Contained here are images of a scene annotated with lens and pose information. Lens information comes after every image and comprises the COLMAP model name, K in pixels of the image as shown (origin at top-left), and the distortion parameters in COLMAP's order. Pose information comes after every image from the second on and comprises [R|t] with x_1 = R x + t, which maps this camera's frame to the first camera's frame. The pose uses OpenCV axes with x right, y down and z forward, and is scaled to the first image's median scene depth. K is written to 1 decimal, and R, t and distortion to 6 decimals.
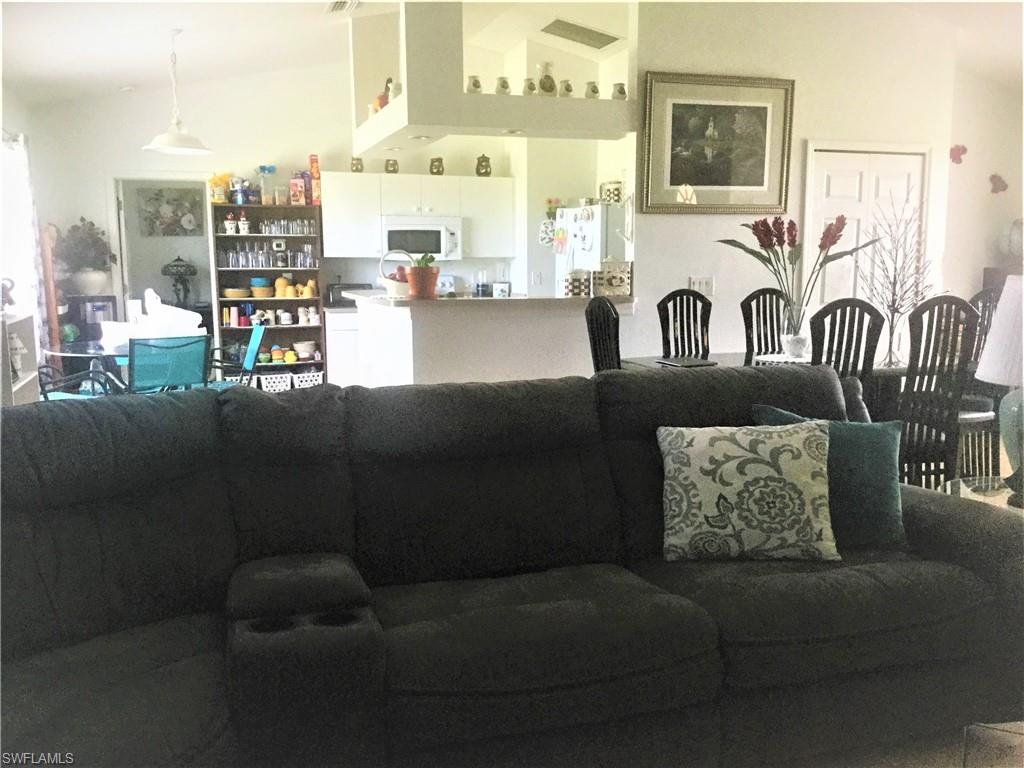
lens RADIAL K [[922.2, 0, 516.6], [0, 922.2, 383.5], [0, 0, 1]] dist [0.150166, -0.270173]
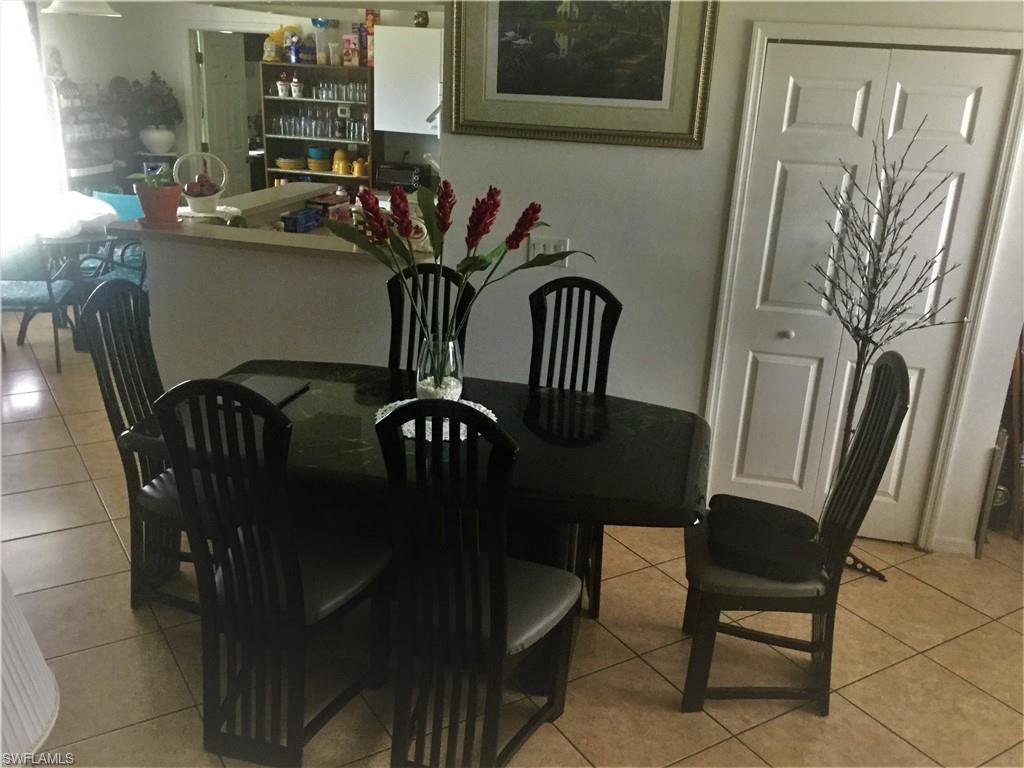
lens RADIAL K [[924.8, 0, 512.0], [0, 924.8, 386.7], [0, 0, 1]] dist [0.141088, -0.258184]
pose [[0.866517, 0.203413, -0.455819, 0.355685], [-0.116236, 0.970322, 0.212048, -0.106228], [0.485424, -0.130761, 0.864445, 0.286100]]
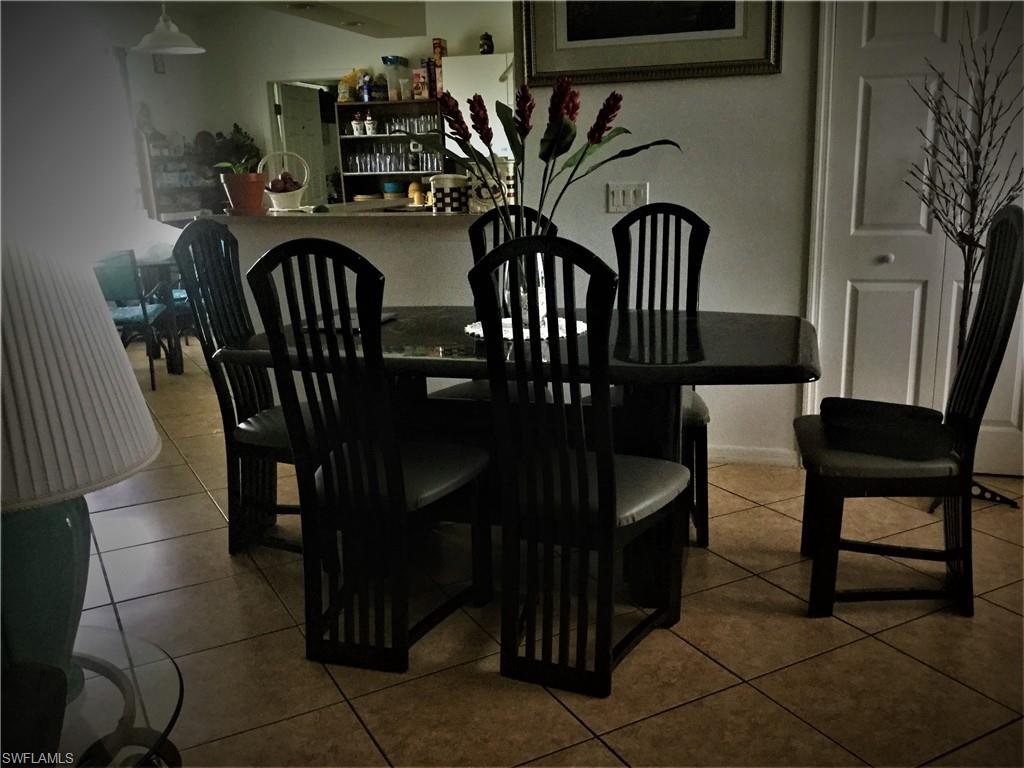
lens RADIAL K [[922.2, 0, 516.6], [0, 922.2, 383.5], [0, 0, 1]] dist [0.150166, -0.270173]
pose [[0.836960, 0.107410, -0.536620, 0.356046], [-0.046719, 0.990994, 0.125491, -0.038274], [0.545266, -0.079961, 0.834441, 0.284956]]
